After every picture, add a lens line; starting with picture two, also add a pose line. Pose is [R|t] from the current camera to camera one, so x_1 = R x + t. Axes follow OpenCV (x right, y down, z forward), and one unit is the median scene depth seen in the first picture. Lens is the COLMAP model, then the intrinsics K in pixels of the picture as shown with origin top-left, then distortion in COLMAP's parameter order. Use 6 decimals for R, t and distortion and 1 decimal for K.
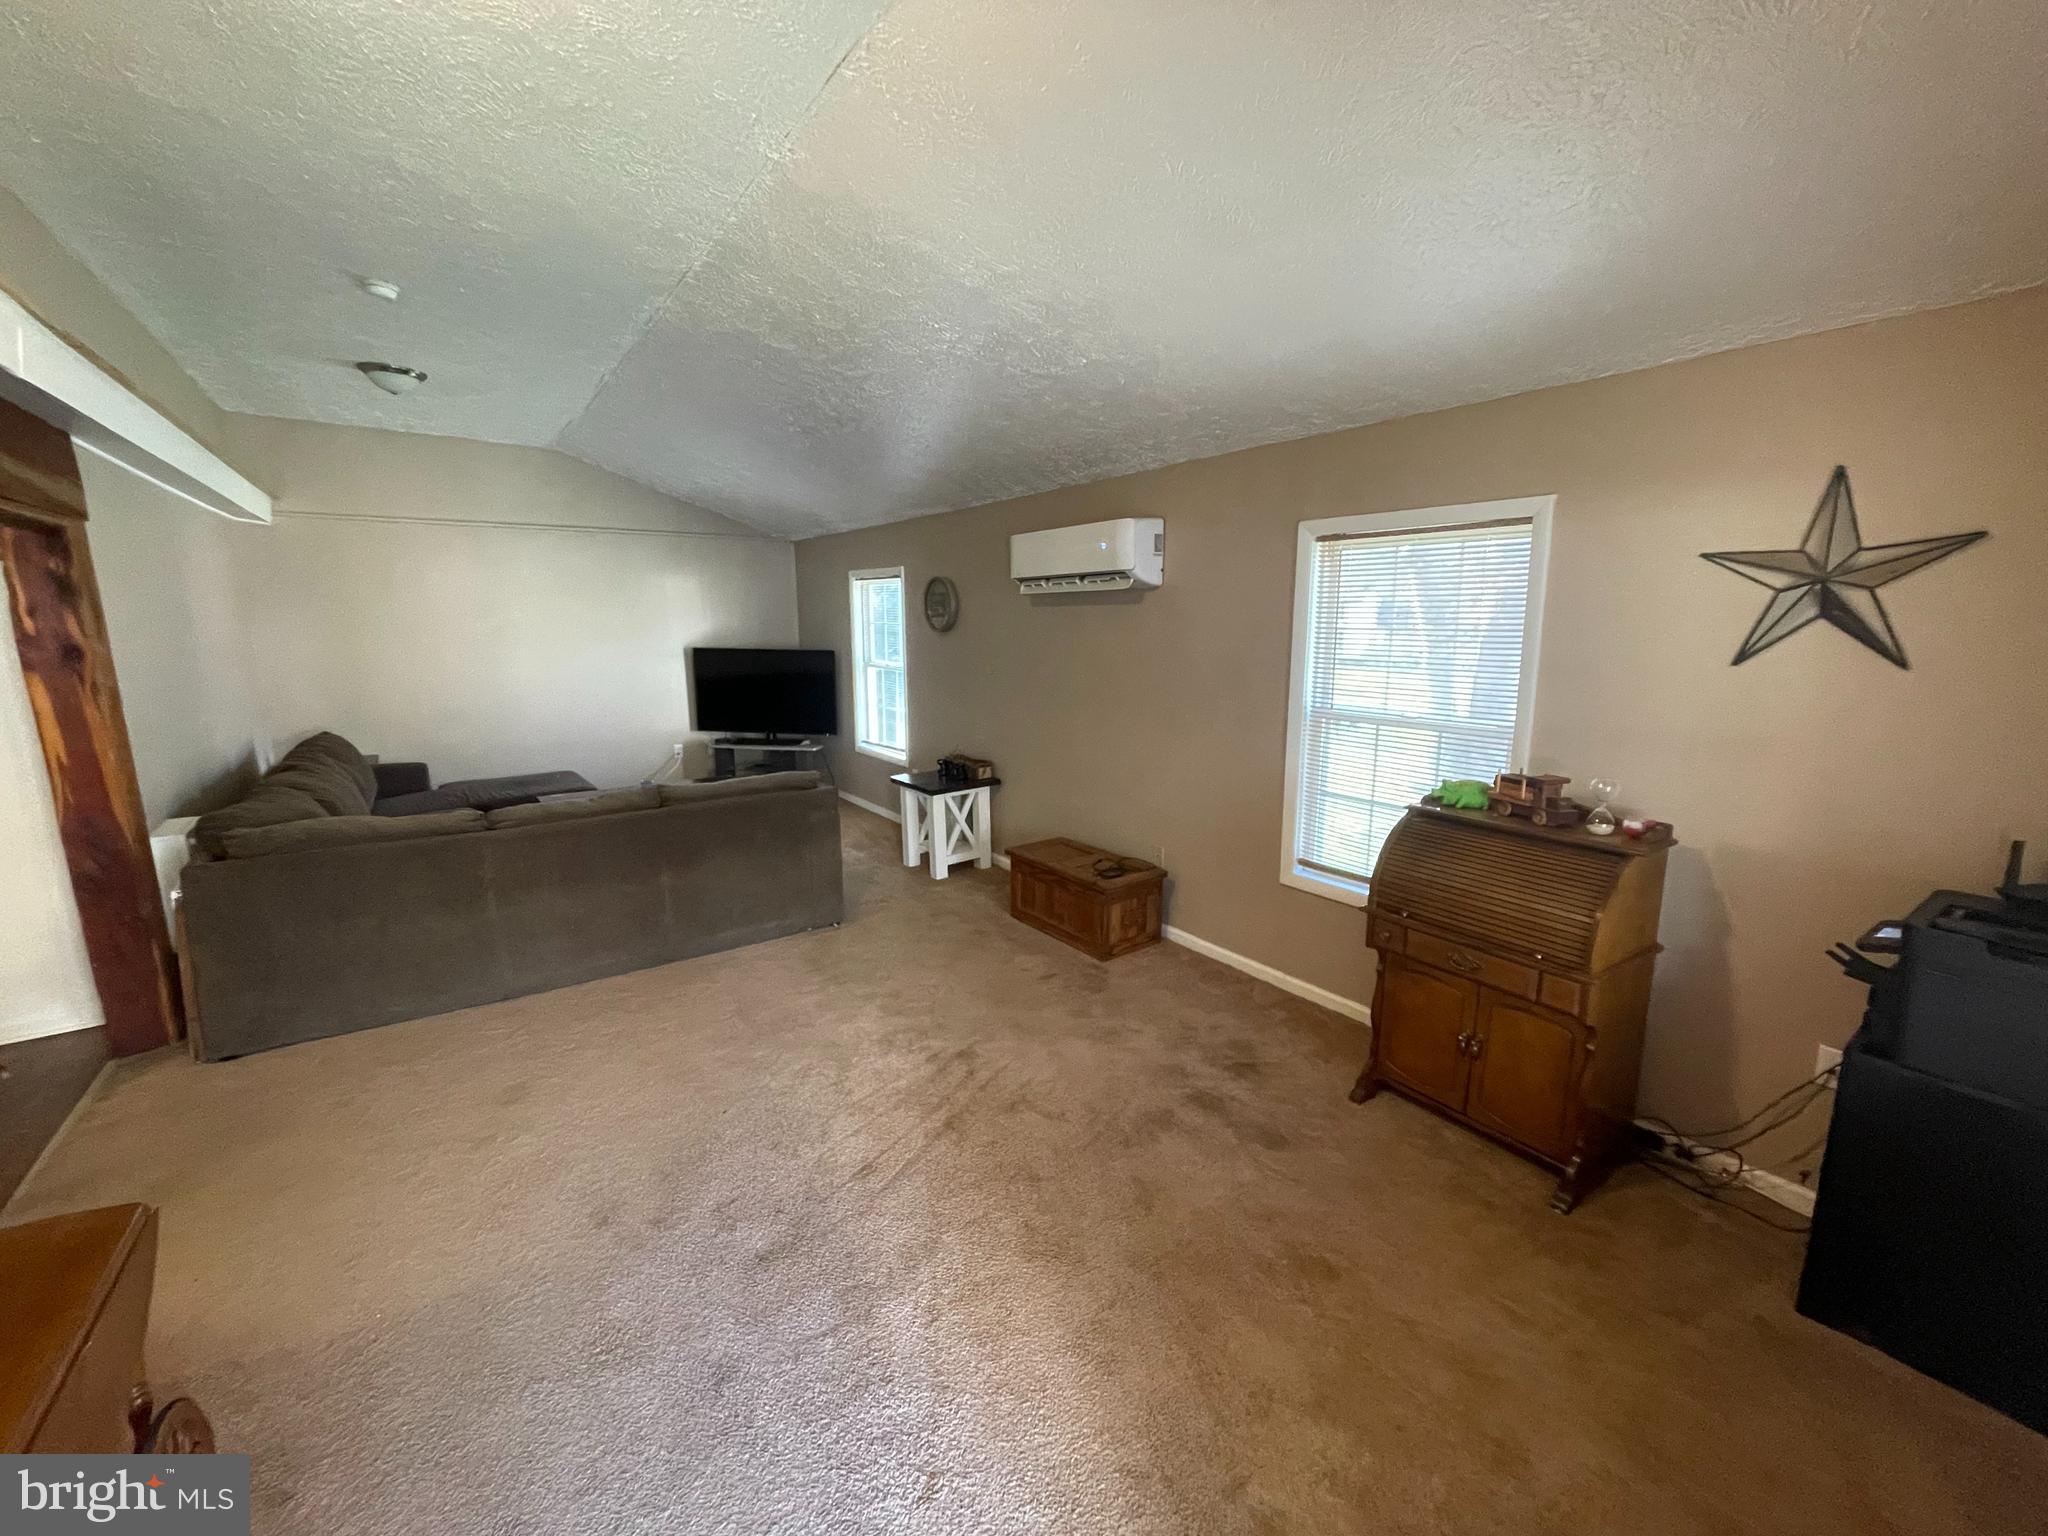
lens RADIAL K [[840.5, 0, 1024.0], [0, 840.5, 768.0], [0, 0, 1]] dist [-0.003166, 0.000060]
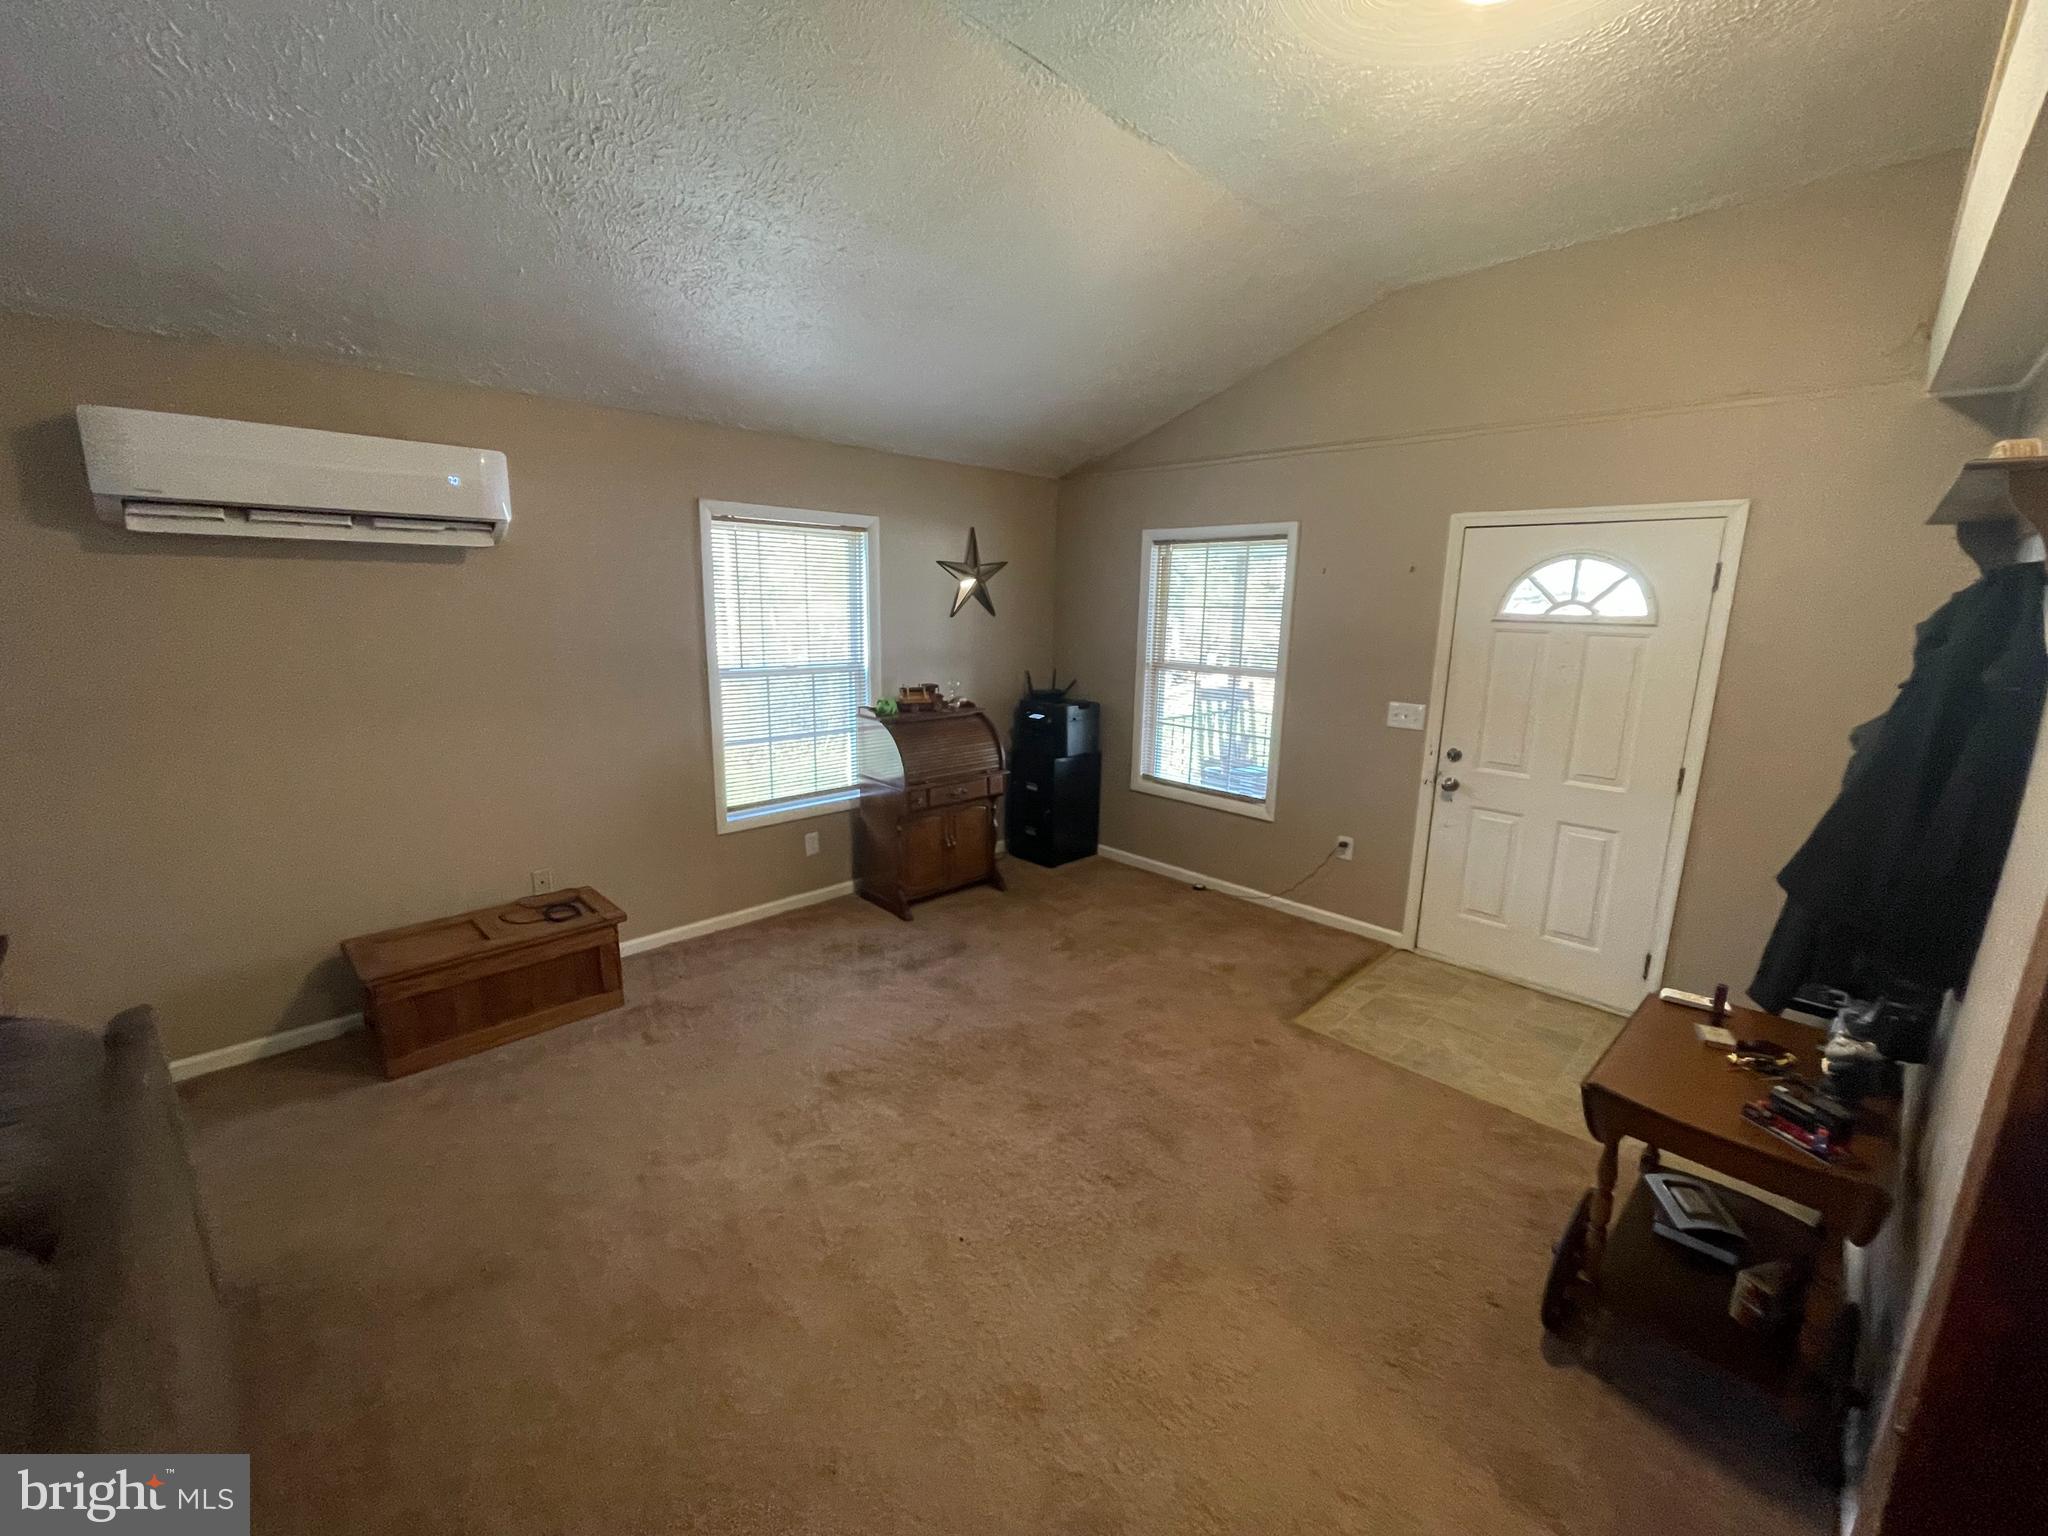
lens RADIAL K [[823.0, 0, 1023.5], [0, 823.0, 761.4], [0, 0, 1]] dist [-0.004401, 0.000513]
pose [[-0.177980, -0.191116, 0.965297, -0.778374], [0.157711, 0.962738, 0.219688, -0.126180], [-0.971314, 0.191338, -0.141207, 0.756074]]
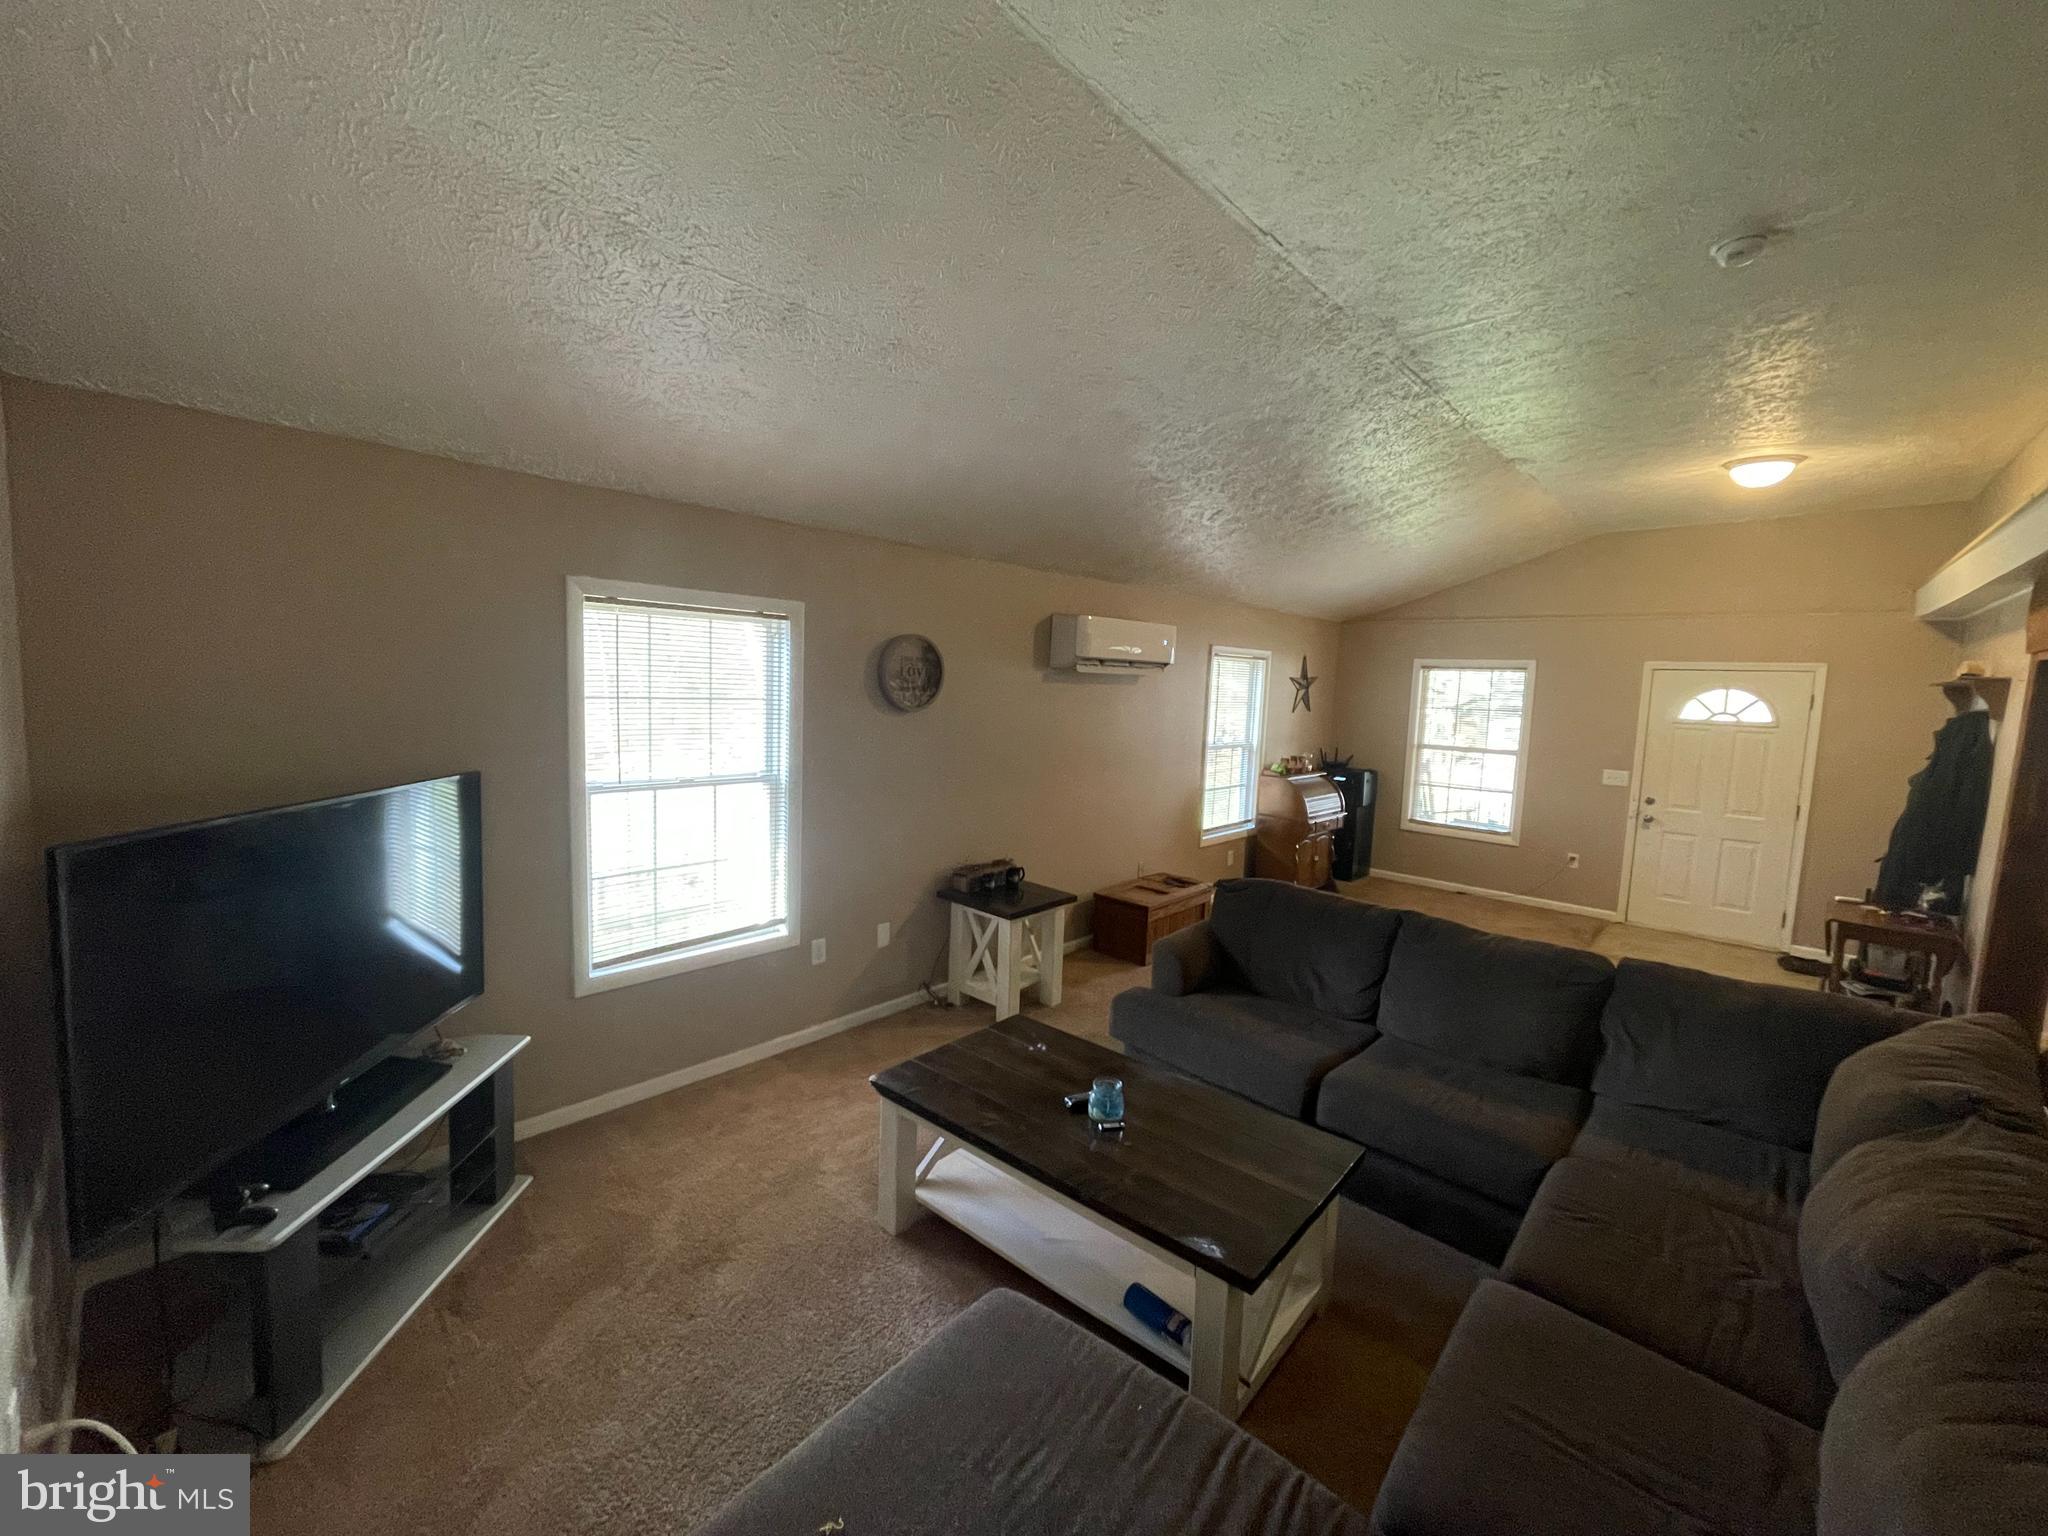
lens RADIAL K [[824.6, 0, 1021.3], [0, 824.6, 762.0], [0, 0, 1]] dist [-0.003523, 0.000028]
pose [[-0.217195, -0.099029, 0.971092, -1.264084], [0.140749, 0.981267, 0.131547, -0.316801], [-0.965927, 0.165252, -0.199188, 1.692692]]
